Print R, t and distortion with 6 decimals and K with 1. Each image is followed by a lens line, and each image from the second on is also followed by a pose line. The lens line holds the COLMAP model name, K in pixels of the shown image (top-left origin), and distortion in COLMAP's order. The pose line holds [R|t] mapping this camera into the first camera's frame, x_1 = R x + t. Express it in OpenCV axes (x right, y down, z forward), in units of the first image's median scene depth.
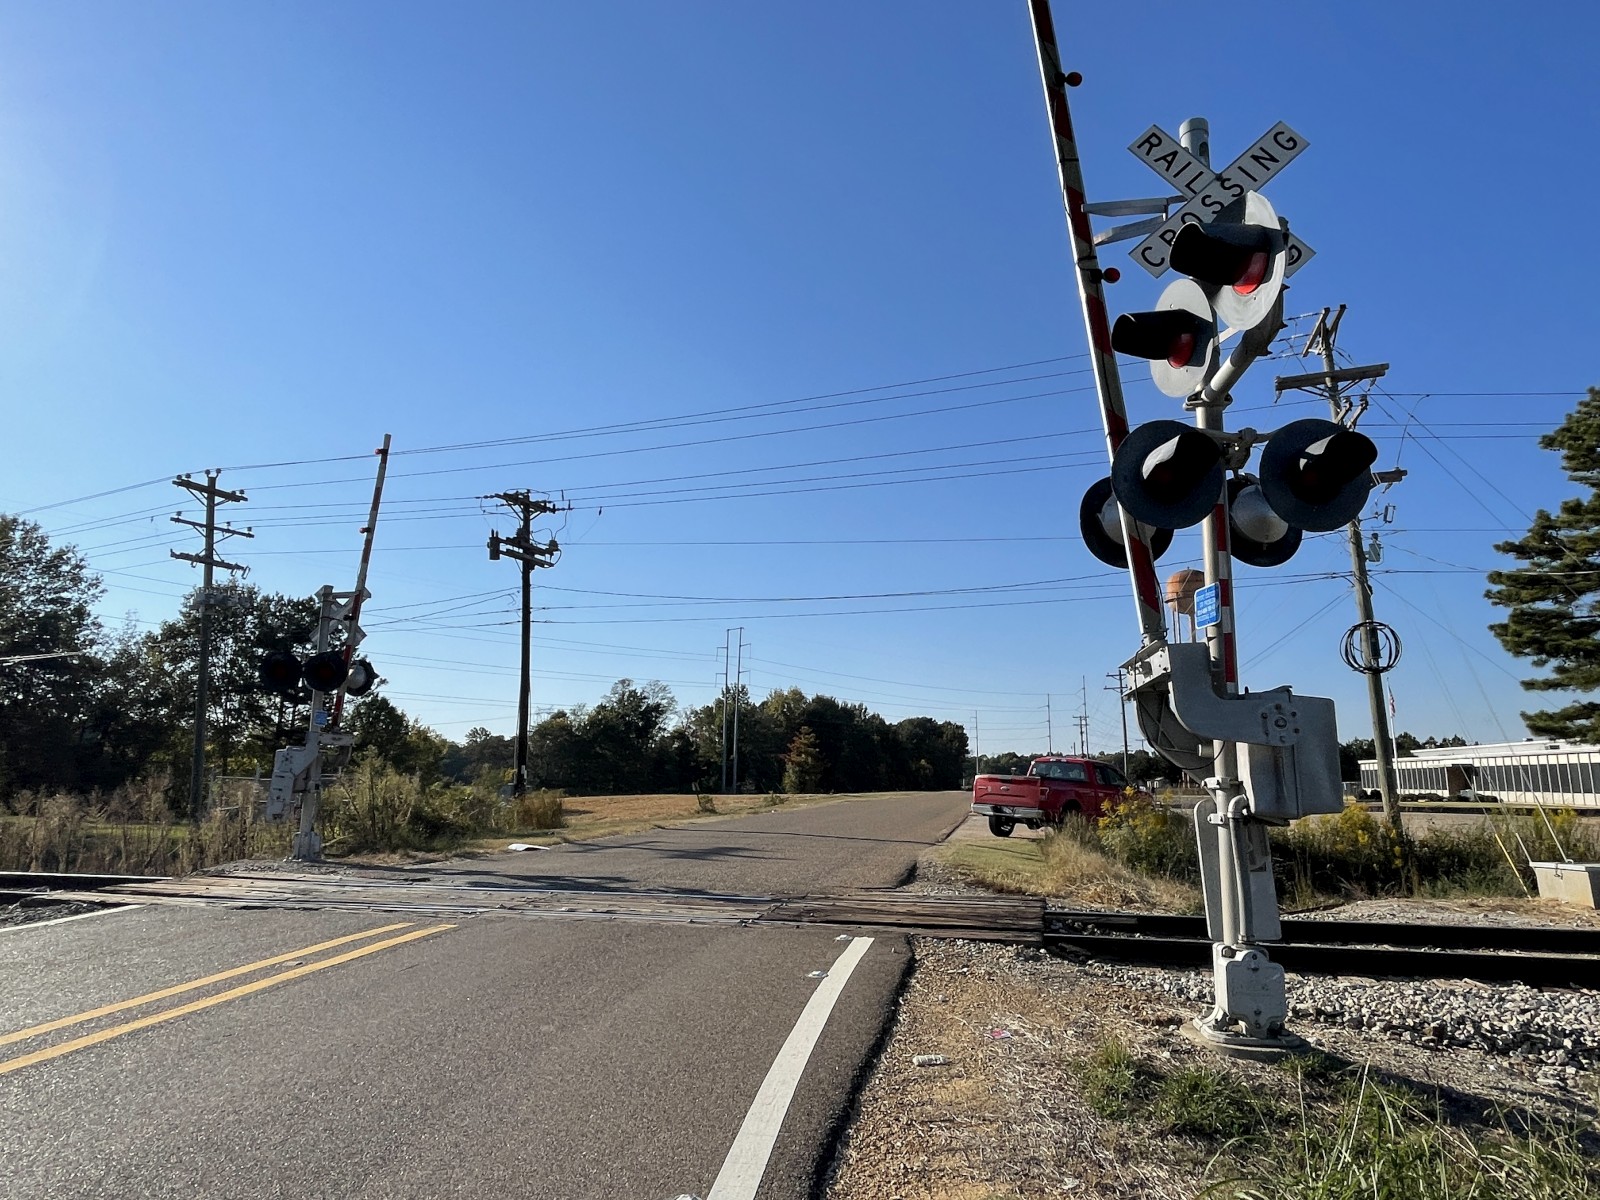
lens RADIAL K [[954.7, 0, 804.0], [0, 954.7, 600.1], [0, 0, 1]] dist [-0.002260, -0.000339]
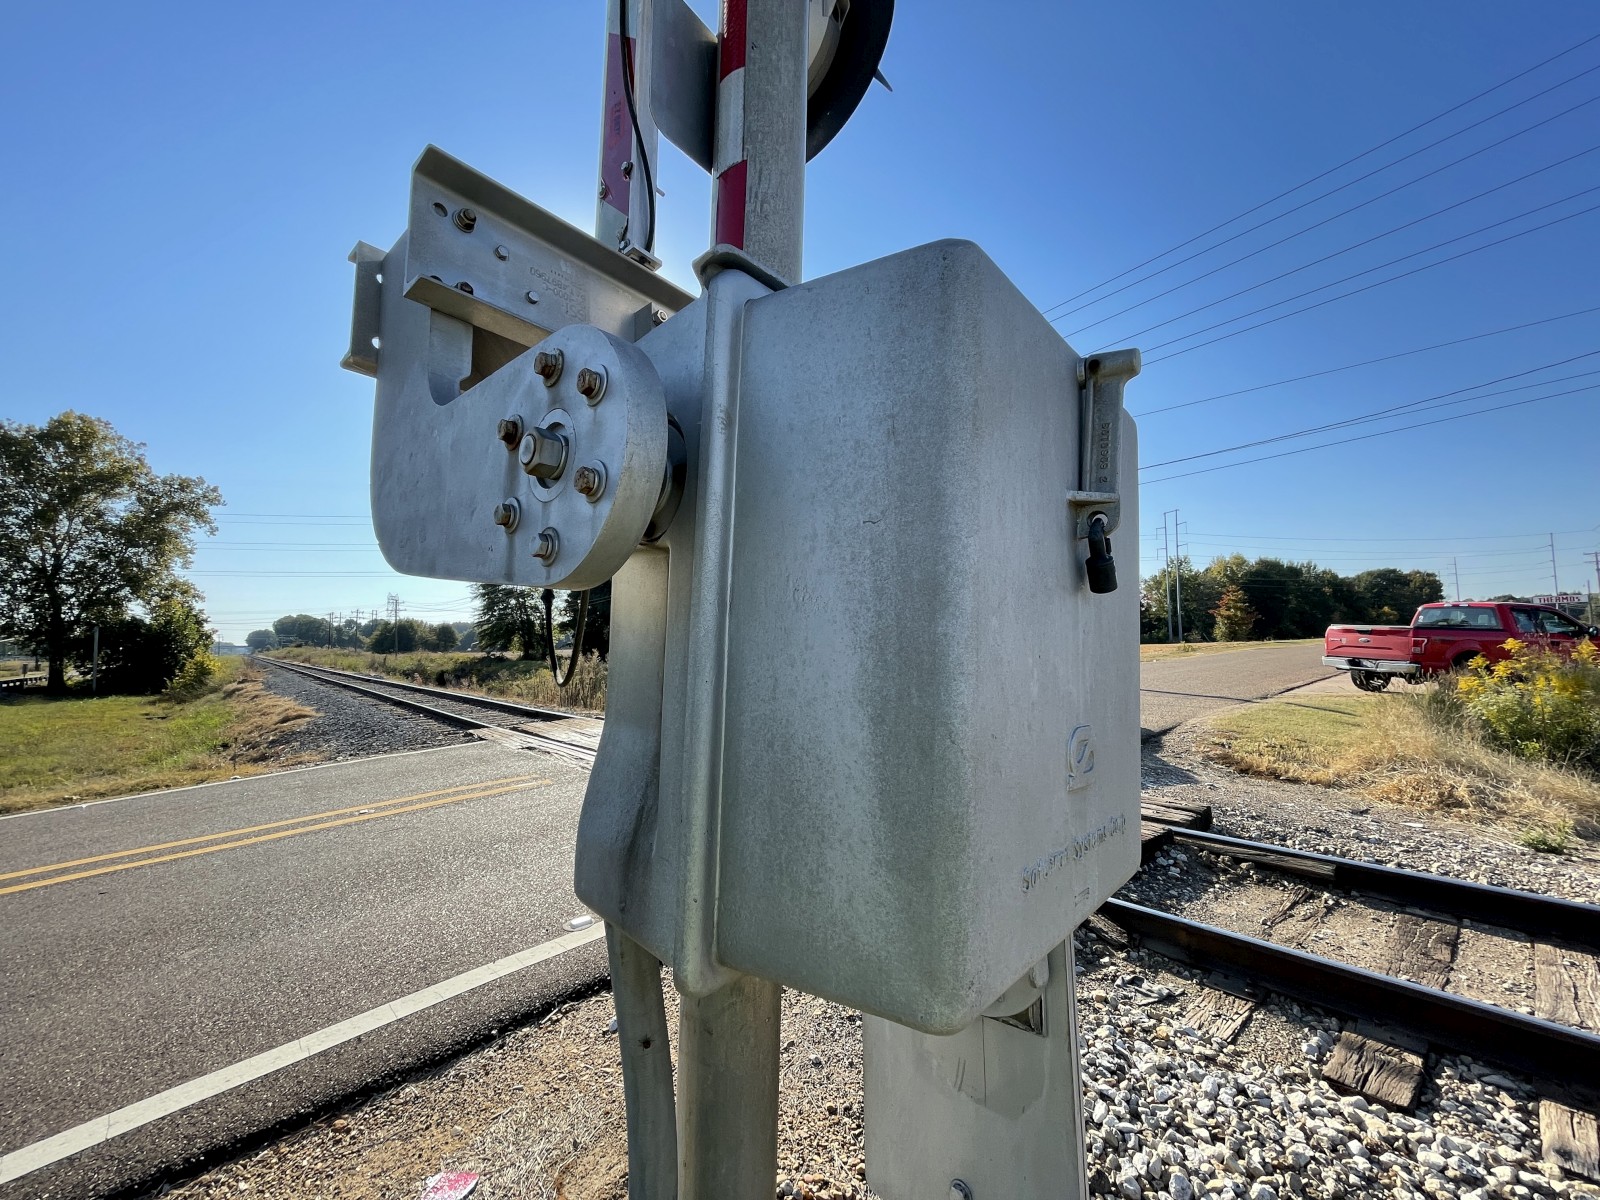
lens RADIAL K [[648.2, 0, 800.5], [0, 648.2, 608.5], [0, 0, 1]] dist [-0.002474, -0.000134]
pose [[0.811310, -0.054703, -0.582052, 0.098297], [0.137404, 0.985565, 0.098899, 0.024357], [0.568240, -0.160214, 0.807115, 0.150438]]
